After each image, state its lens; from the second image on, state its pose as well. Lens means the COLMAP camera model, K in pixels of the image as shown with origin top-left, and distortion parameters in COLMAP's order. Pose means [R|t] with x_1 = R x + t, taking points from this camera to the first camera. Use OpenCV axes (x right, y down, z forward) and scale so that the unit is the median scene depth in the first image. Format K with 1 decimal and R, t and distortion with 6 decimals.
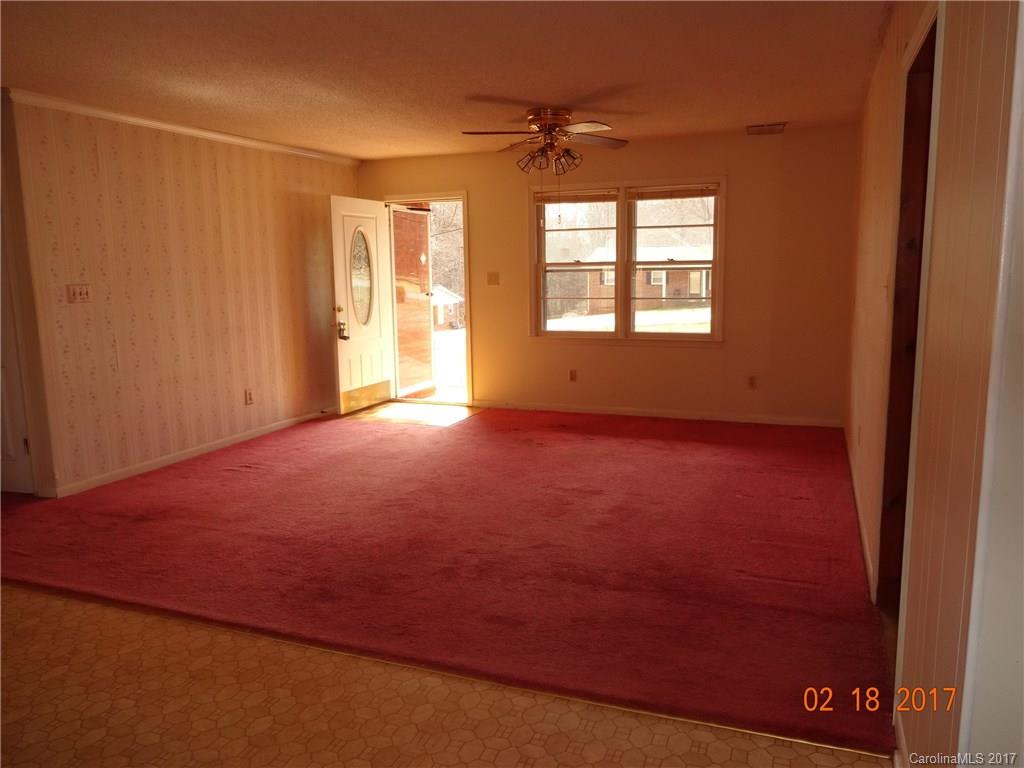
lens RADIAL K [[761.1, 0, 515.1], [0, 761.1, 377.4], [0, 0, 1]] dist [0.006853, -0.002912]
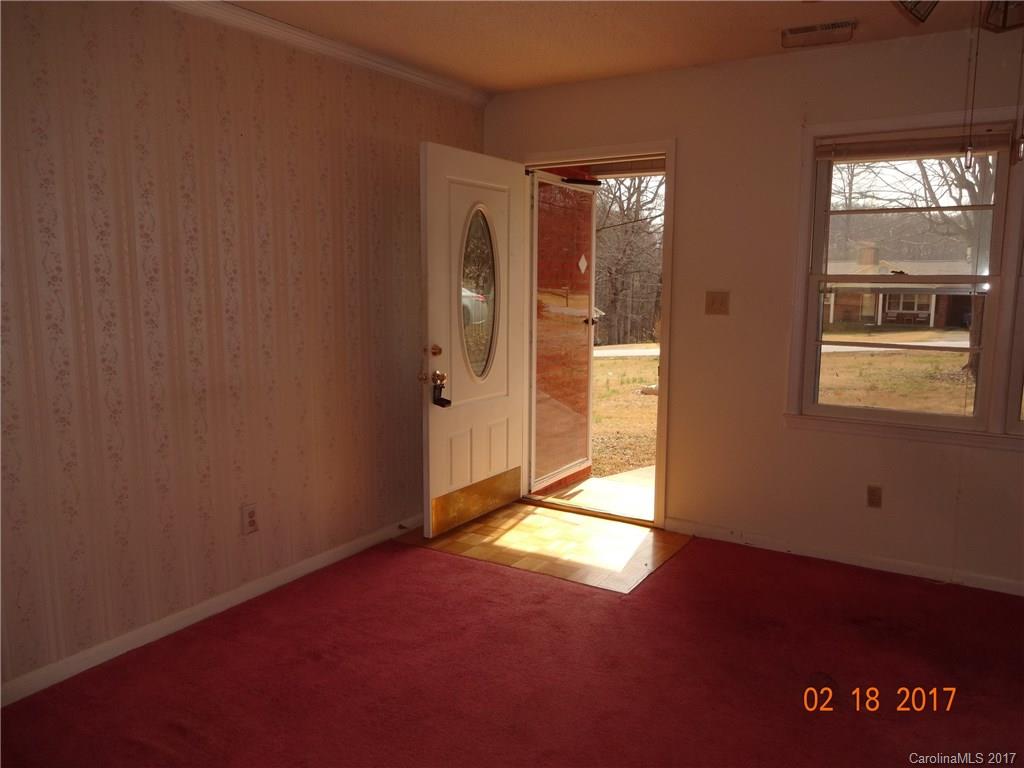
lens RADIAL K [[761.1, 0, 515.1], [0, 761.1, 377.4], [0, 0, 1]] dist [0.006853, -0.002912]
pose [[0.982970, 0.042811, -0.178707, -0.069867], [-0.045504, 0.998904, -0.010995, -0.063206], [0.178040, 0.018940, 0.983841, 0.441103]]
